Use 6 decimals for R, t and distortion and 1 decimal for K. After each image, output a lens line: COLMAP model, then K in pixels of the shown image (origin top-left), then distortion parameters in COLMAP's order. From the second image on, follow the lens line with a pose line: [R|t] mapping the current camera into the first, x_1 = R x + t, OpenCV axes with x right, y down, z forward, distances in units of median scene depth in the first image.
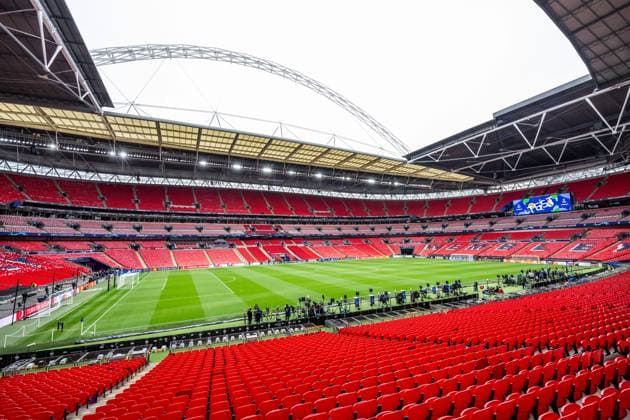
lens RADIAL K [[264.5, 0, 315.0], [0, 264.5, 210.0], [0, 0, 1]] dist [0.000759, 0.000147]
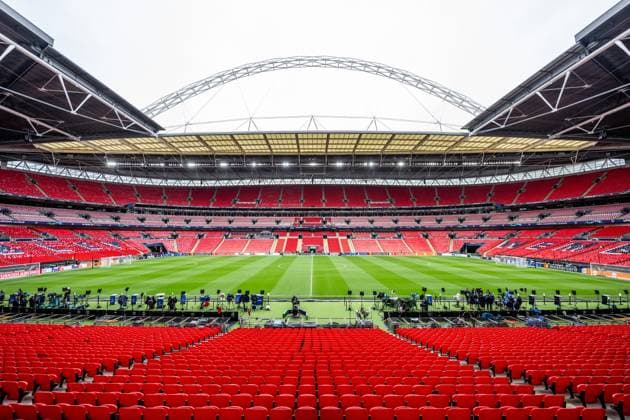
lens RADIAL K [[250.3, 0, 312.1], [0, 250.3, 209.6], [0, 0, 1]] dist [-0.002100, -0.000120]
pose [[0.889083, -0.026798, -0.456961, 0.285383], [0.037866, 0.999169, 0.015078, 0.011751], [0.456177, -0.030709, 0.889359, 0.134105]]
